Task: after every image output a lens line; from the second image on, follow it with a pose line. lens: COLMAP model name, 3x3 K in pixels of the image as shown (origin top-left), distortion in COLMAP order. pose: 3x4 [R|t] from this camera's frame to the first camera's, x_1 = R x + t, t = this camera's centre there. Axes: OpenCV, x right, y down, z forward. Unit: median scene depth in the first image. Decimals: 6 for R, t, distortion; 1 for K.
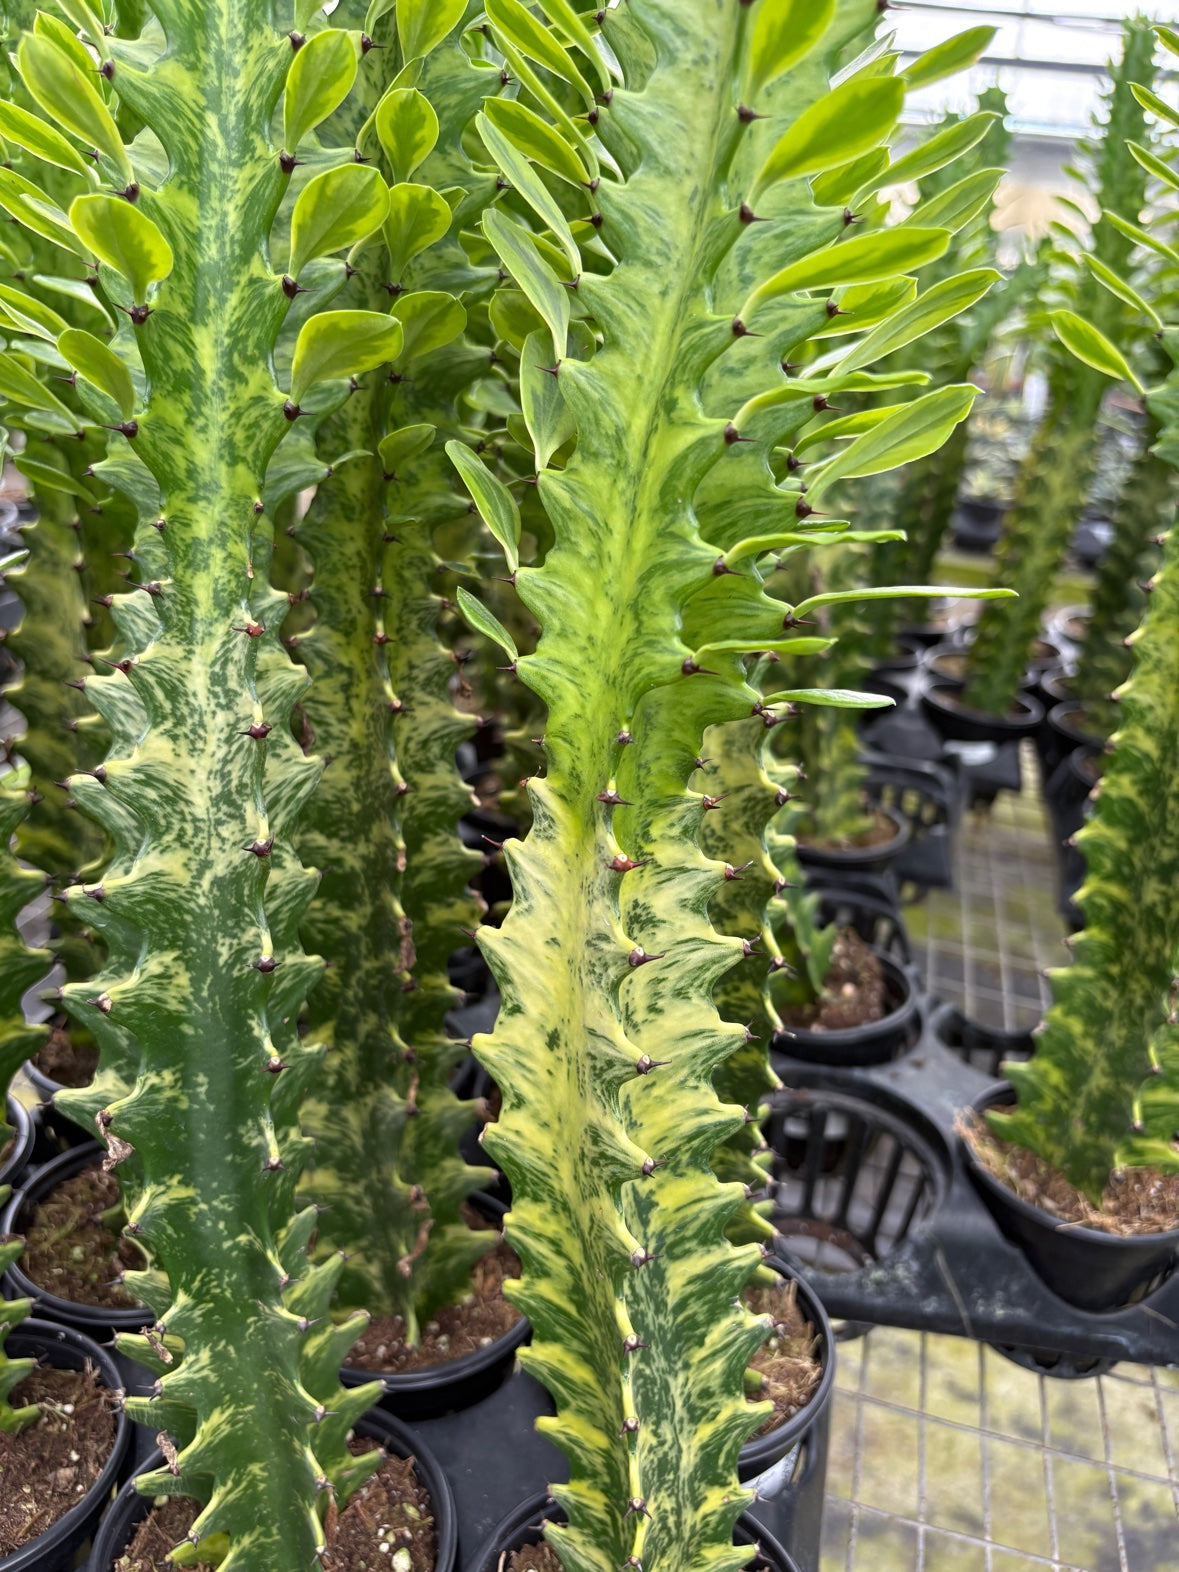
lens RADIAL K [[1283.1, 0, 655.0], [0, 1283.1, 786.2], [0, 0, 1]] dist [0.001296, -0.048775]
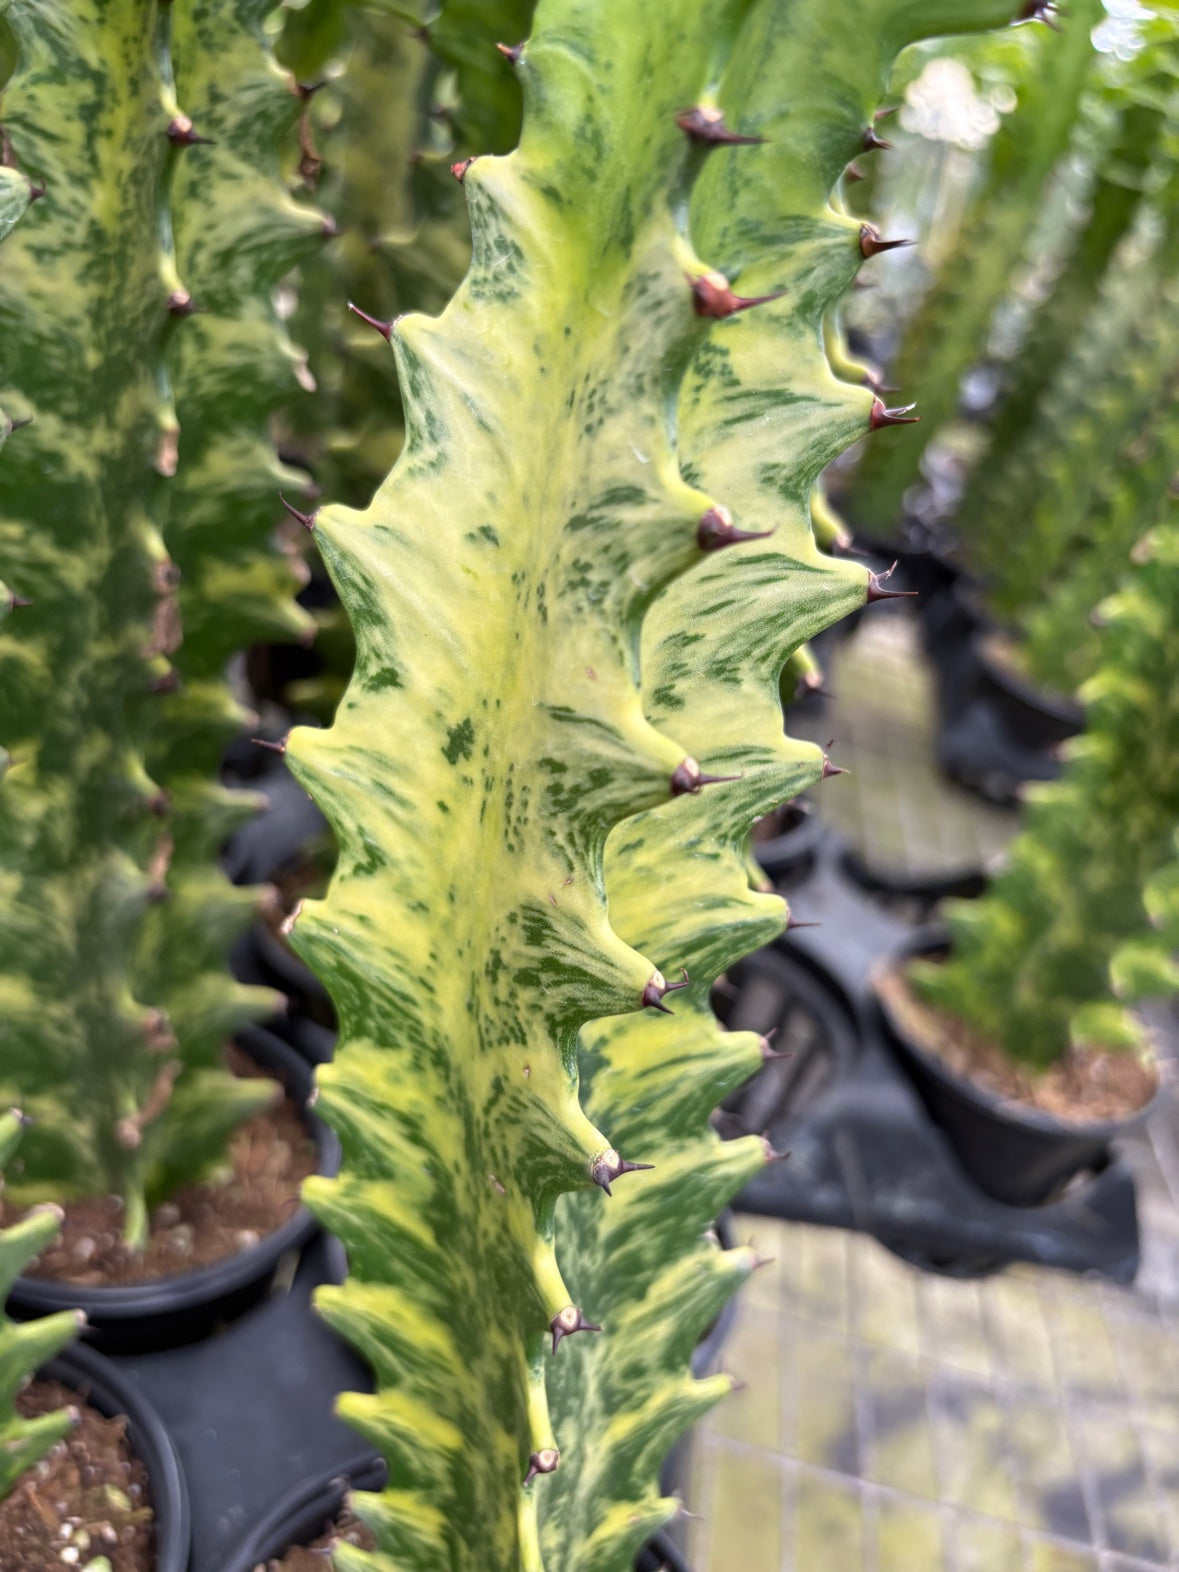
lens RADIAL K [[1283.1, 0, 655.0], [0, 1283.1, 786.2], [0, 0, 1]] dist [0.001296, -0.048775]
pose [[0.980646, 0.088440, 0.174679, -0.080889], [-0.106918, 0.989291, 0.099361, 0.140393], [-0.164021, -0.116115, 0.979599, 0.438216]]
